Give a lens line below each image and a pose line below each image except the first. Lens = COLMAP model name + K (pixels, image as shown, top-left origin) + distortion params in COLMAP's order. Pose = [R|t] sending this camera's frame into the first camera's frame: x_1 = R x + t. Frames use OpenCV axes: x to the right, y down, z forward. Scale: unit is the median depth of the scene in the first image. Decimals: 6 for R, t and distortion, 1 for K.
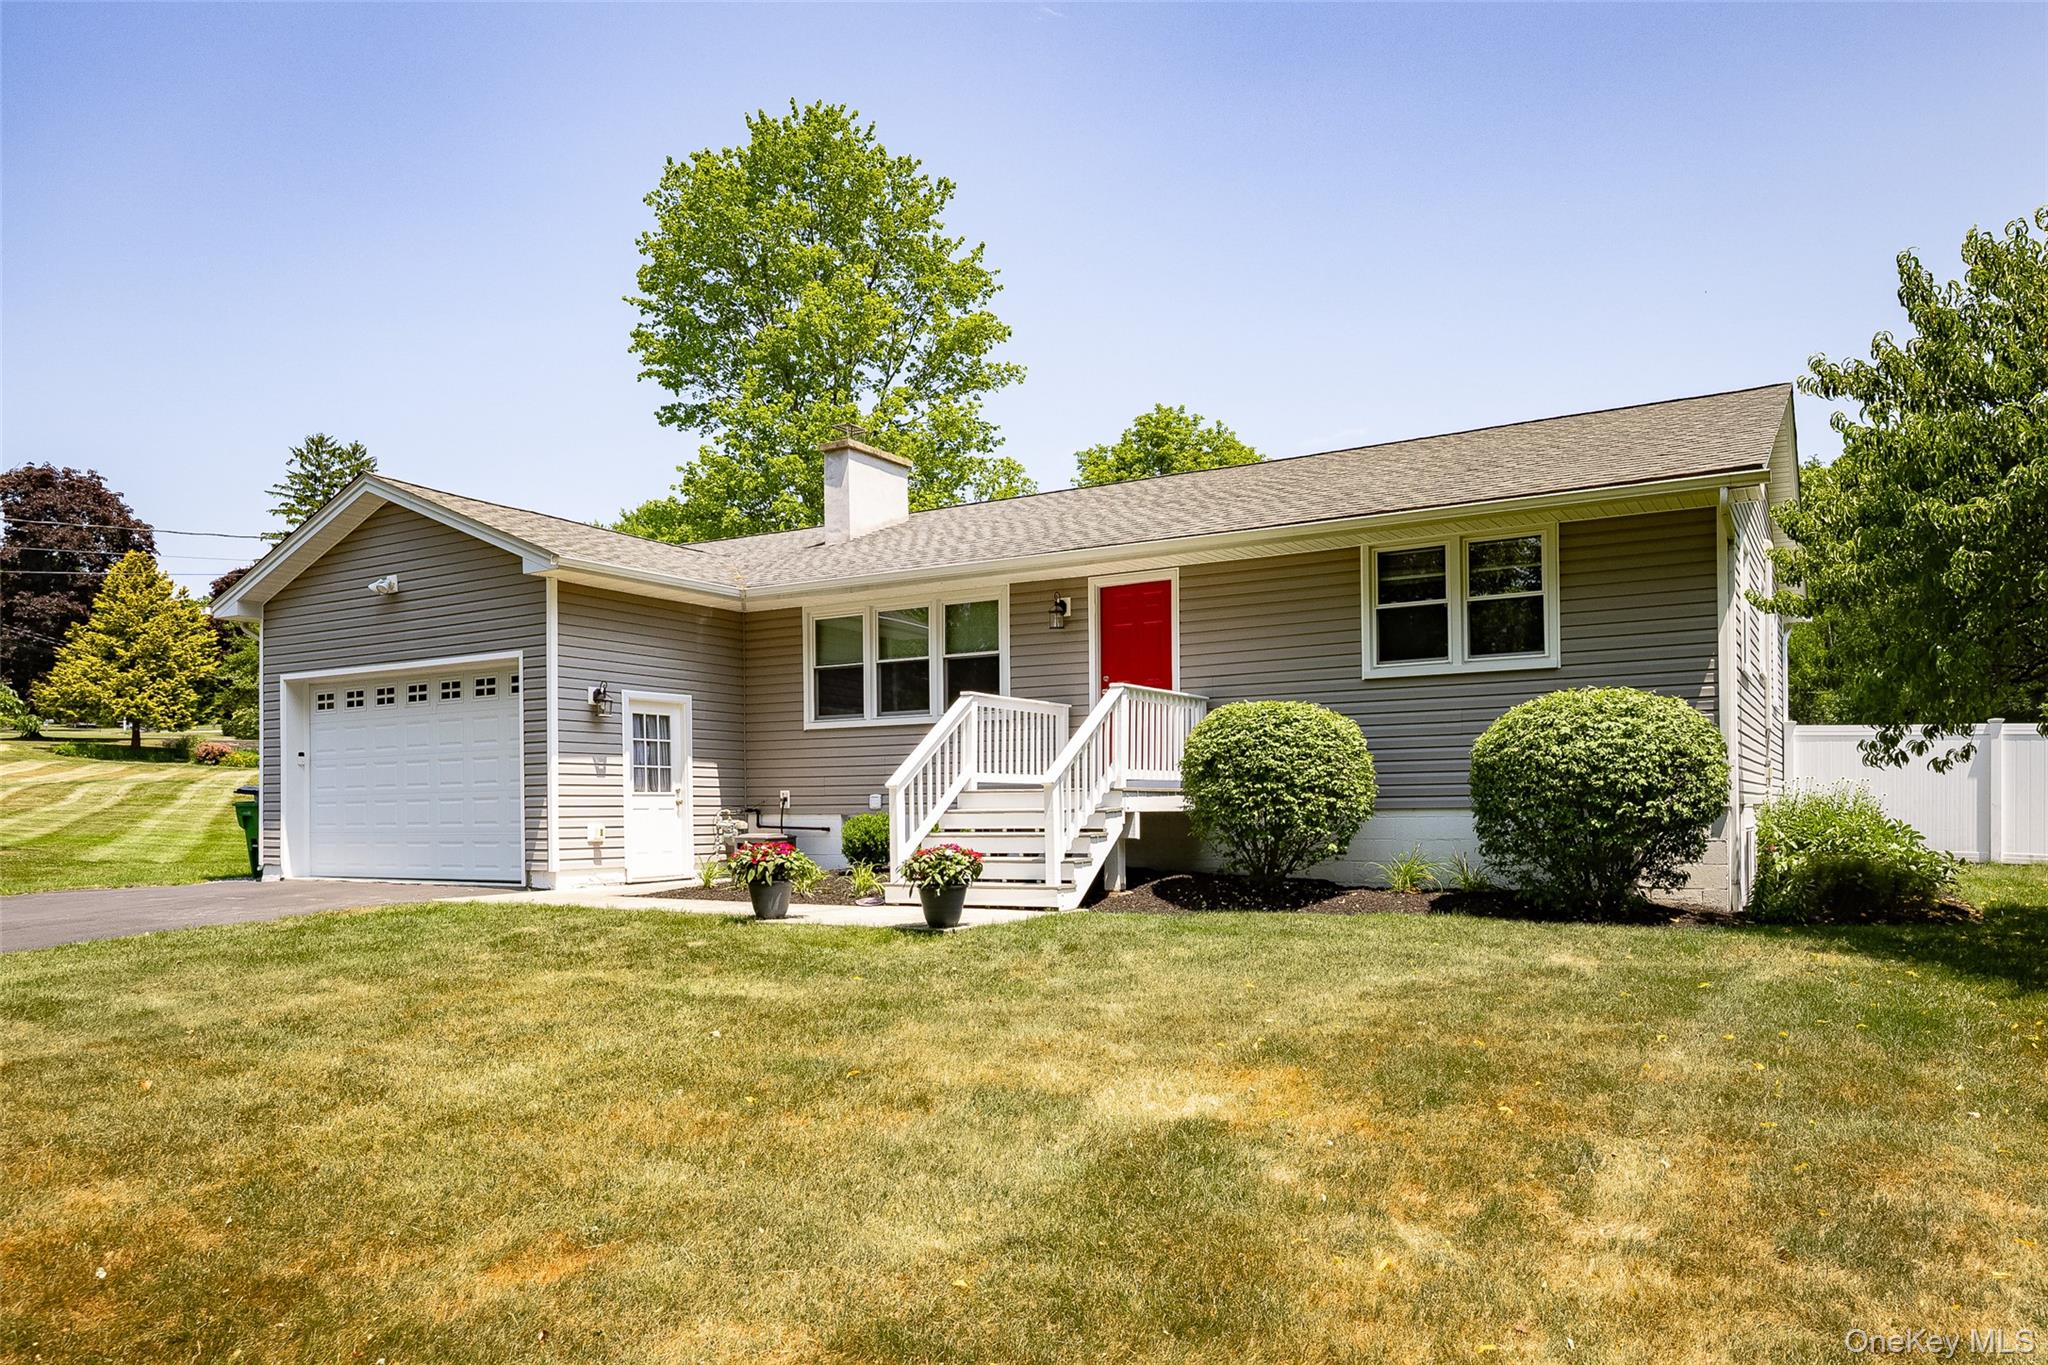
lens RADIAL K [[1273.6, 0, 1165.6], [0, 1273.6, 776.7], [0, 0, 1]] dist [0.000829, -0.002279]
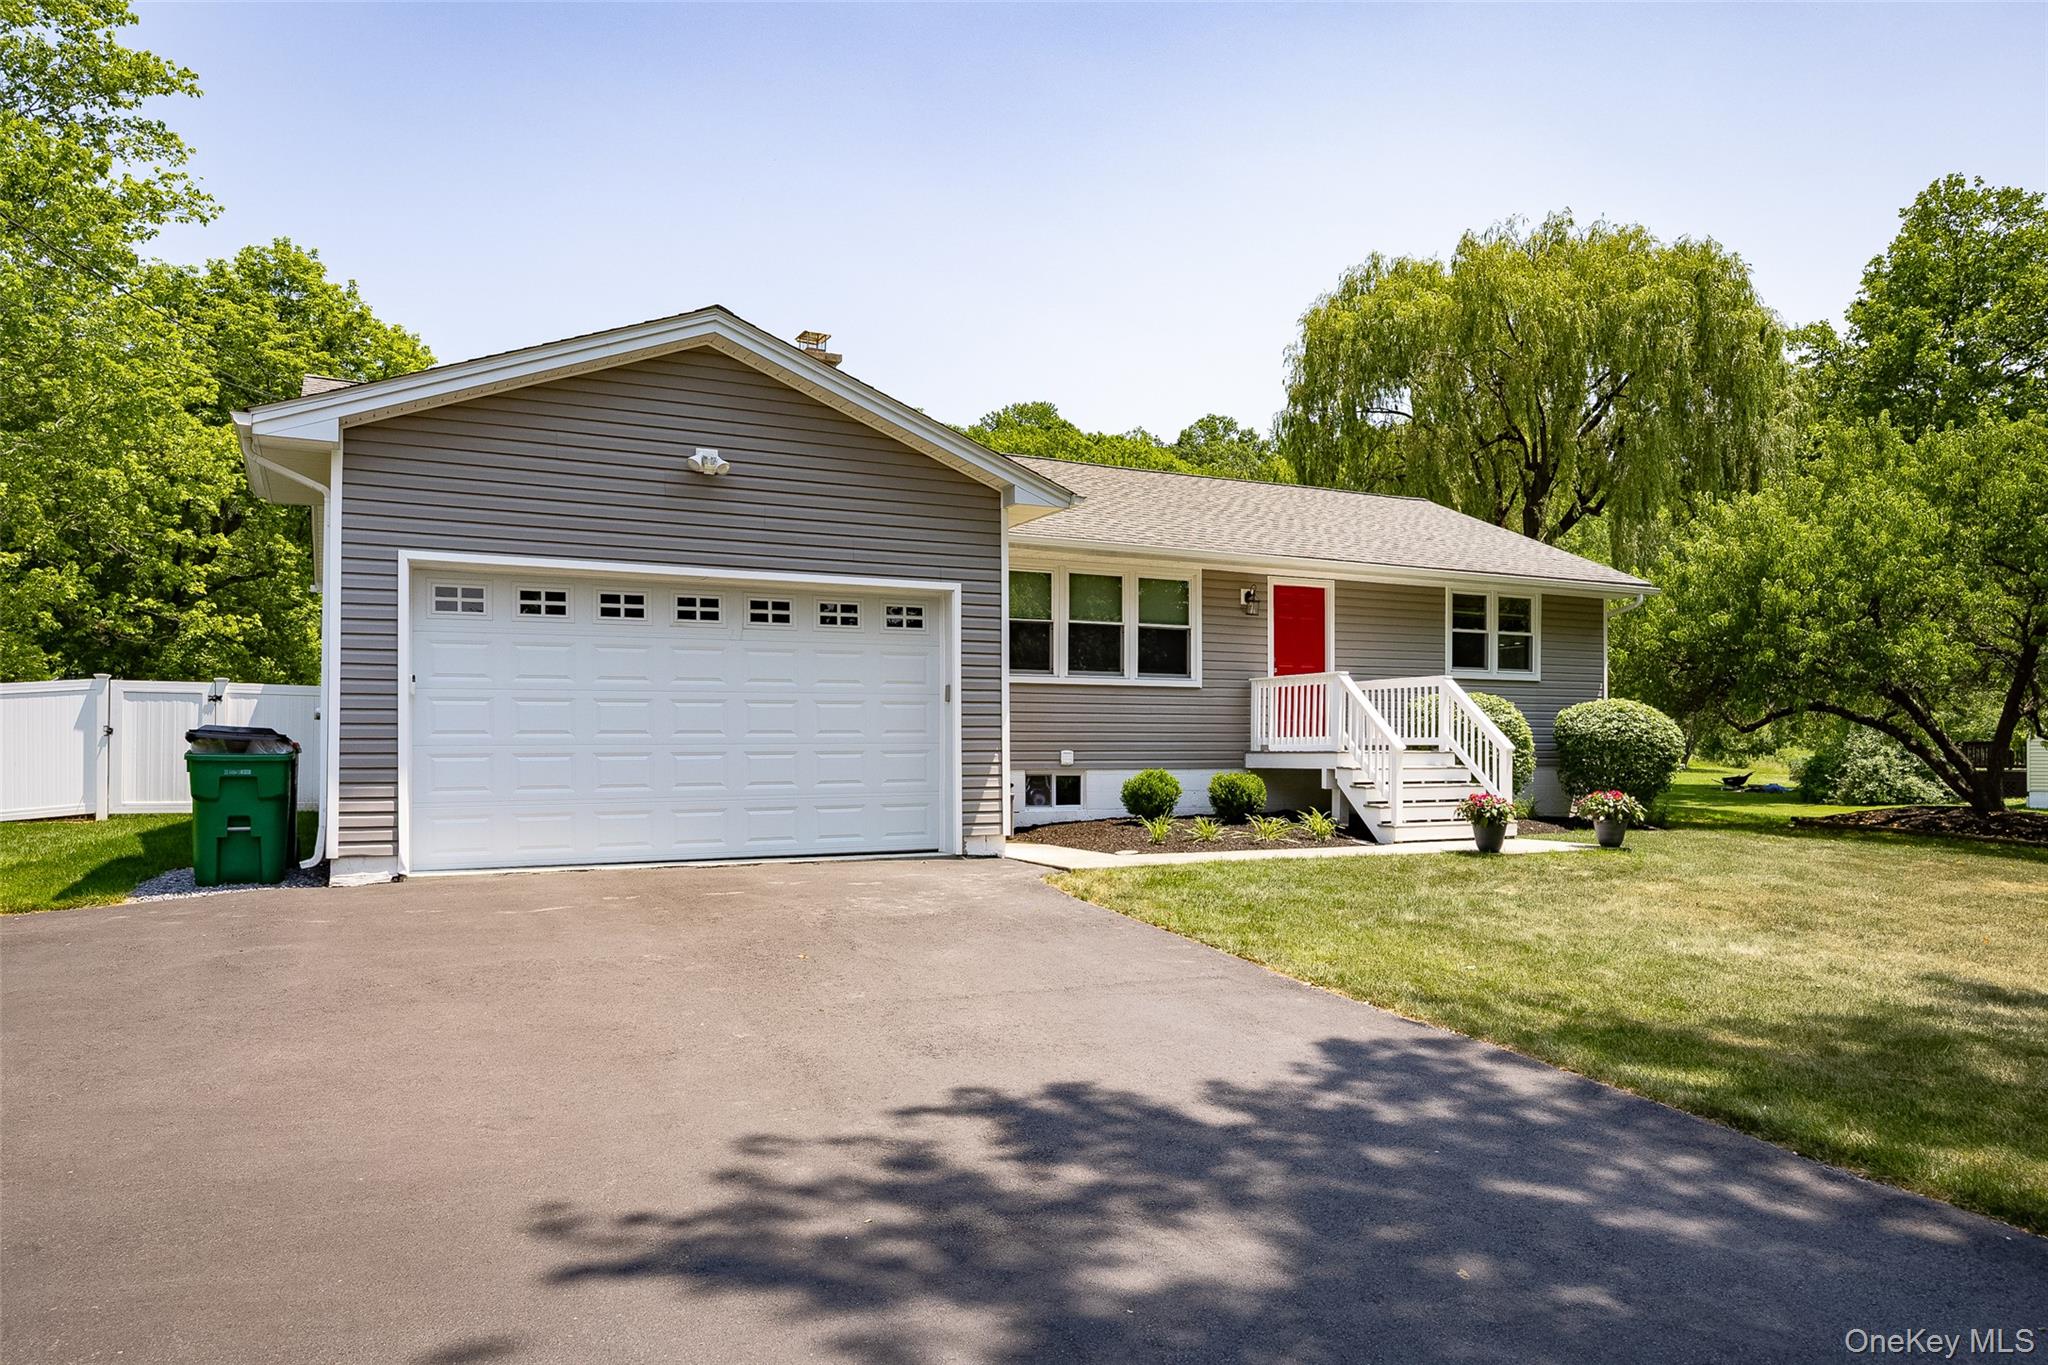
lens RADIAL K [[1387.1, 0, 1042.9], [0, 1387.1, 701.7], [0, 0, 1]] dist [-0.010434, 0.004952]
pose [[0.568328, 0.037475, 0.821948, -1.248796], [-0.025286, 0.999286, -0.028077, 0.006807], [-0.822413, -0.004827, 0.568870, 0.410505]]
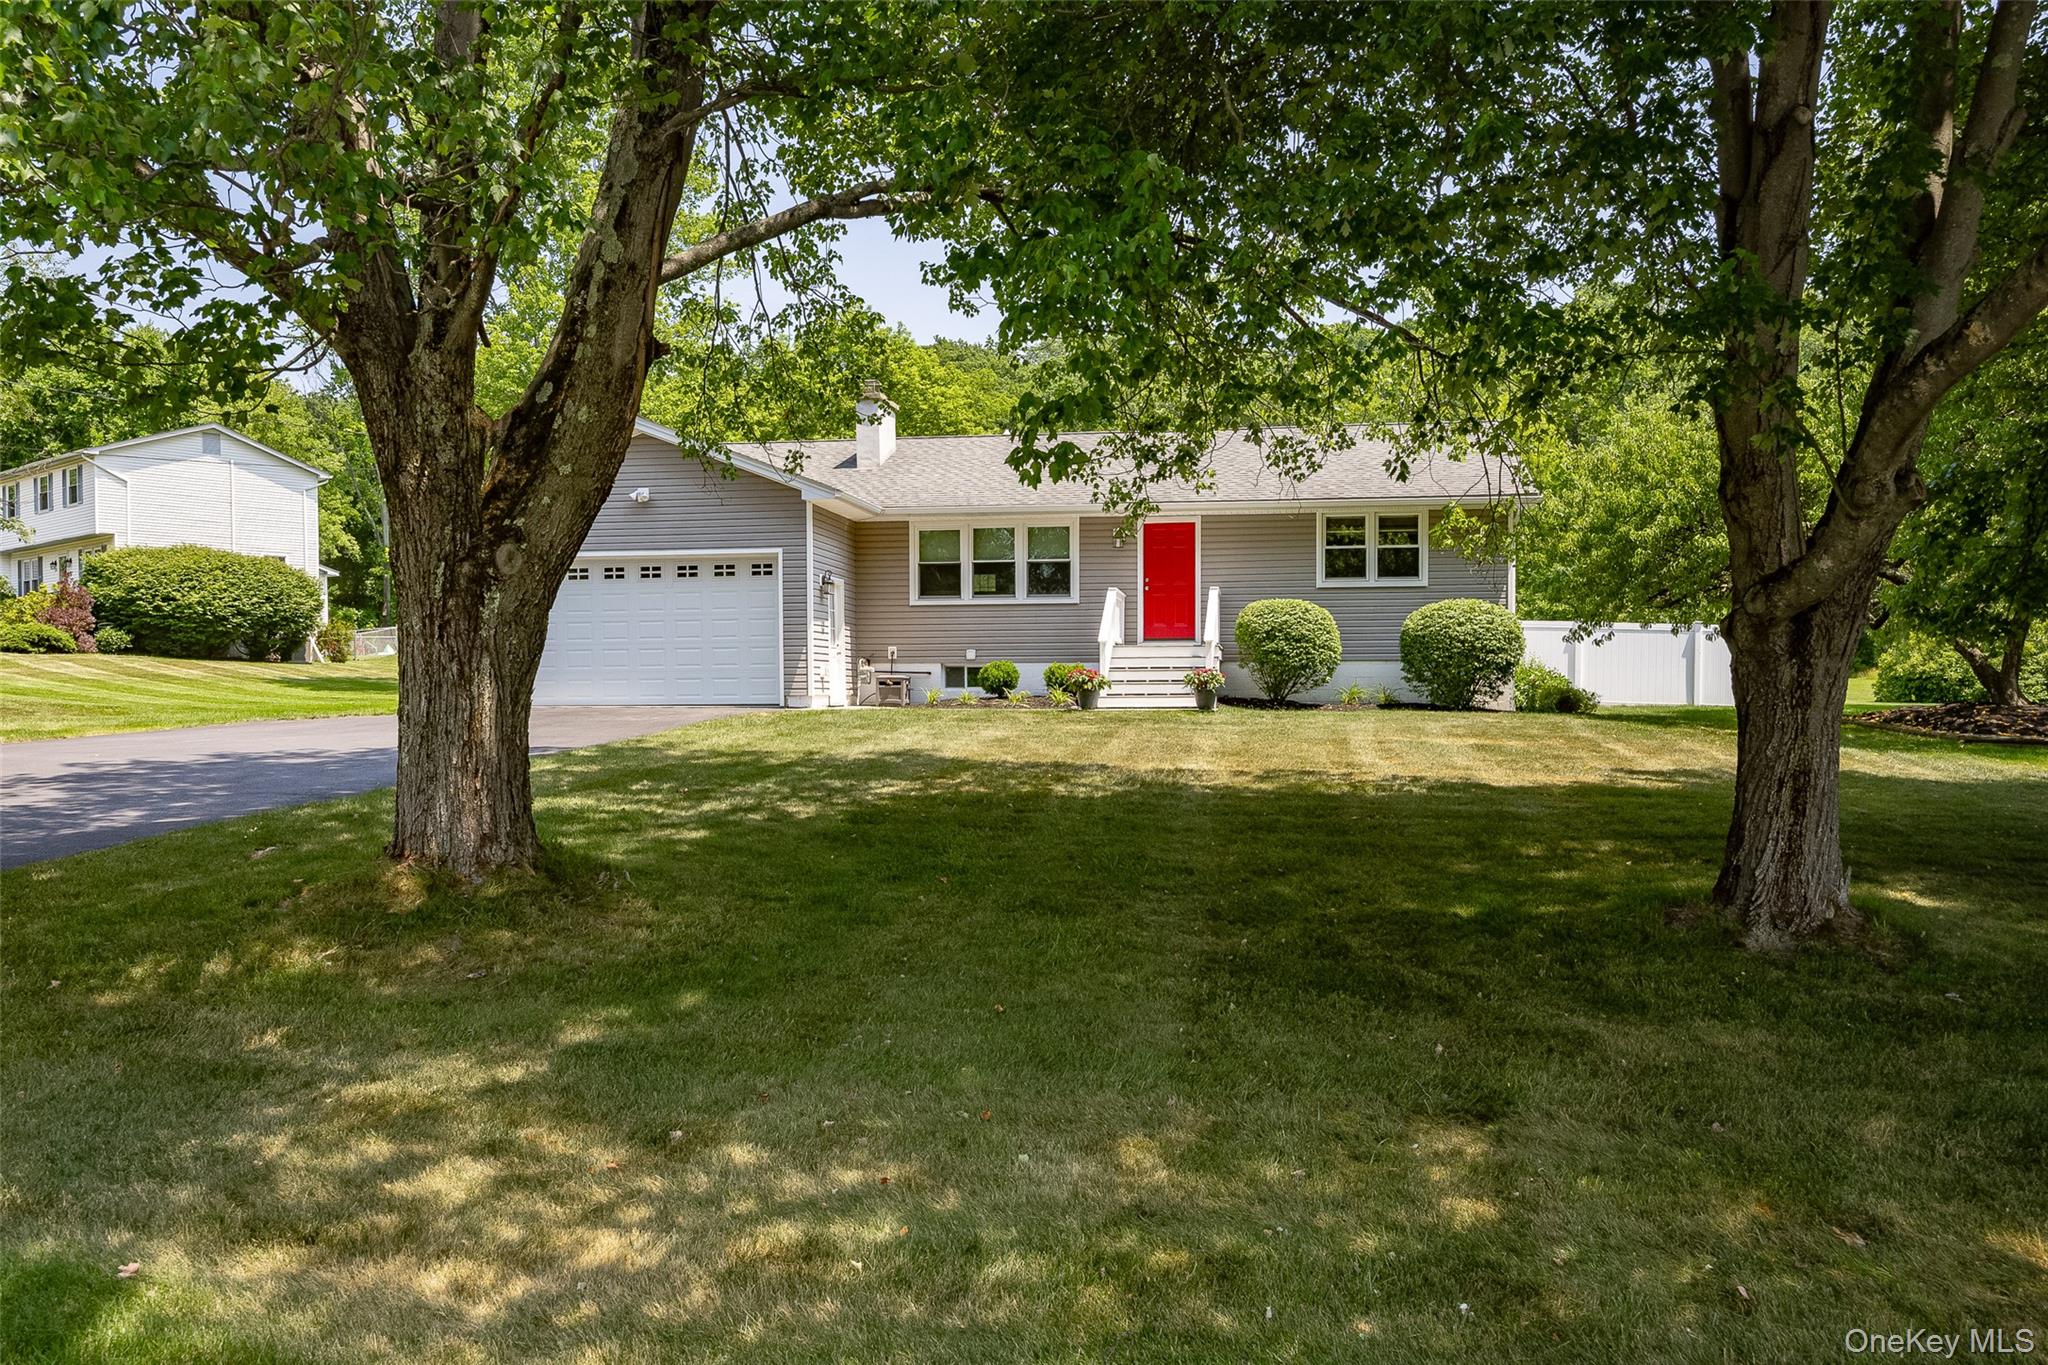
lens RADIAL K [[1522.2, 0, 1006.0], [0, 1522.2, 683.5], [0, 0, 1]] dist [-0.008998, 0.000258]
pose [[0.952090, 0.009666, 0.305664, -0.797658], [-0.014567, 0.999799, 0.013758, 0.030886], [-0.305469, -0.017552, 0.952040, -0.789474]]
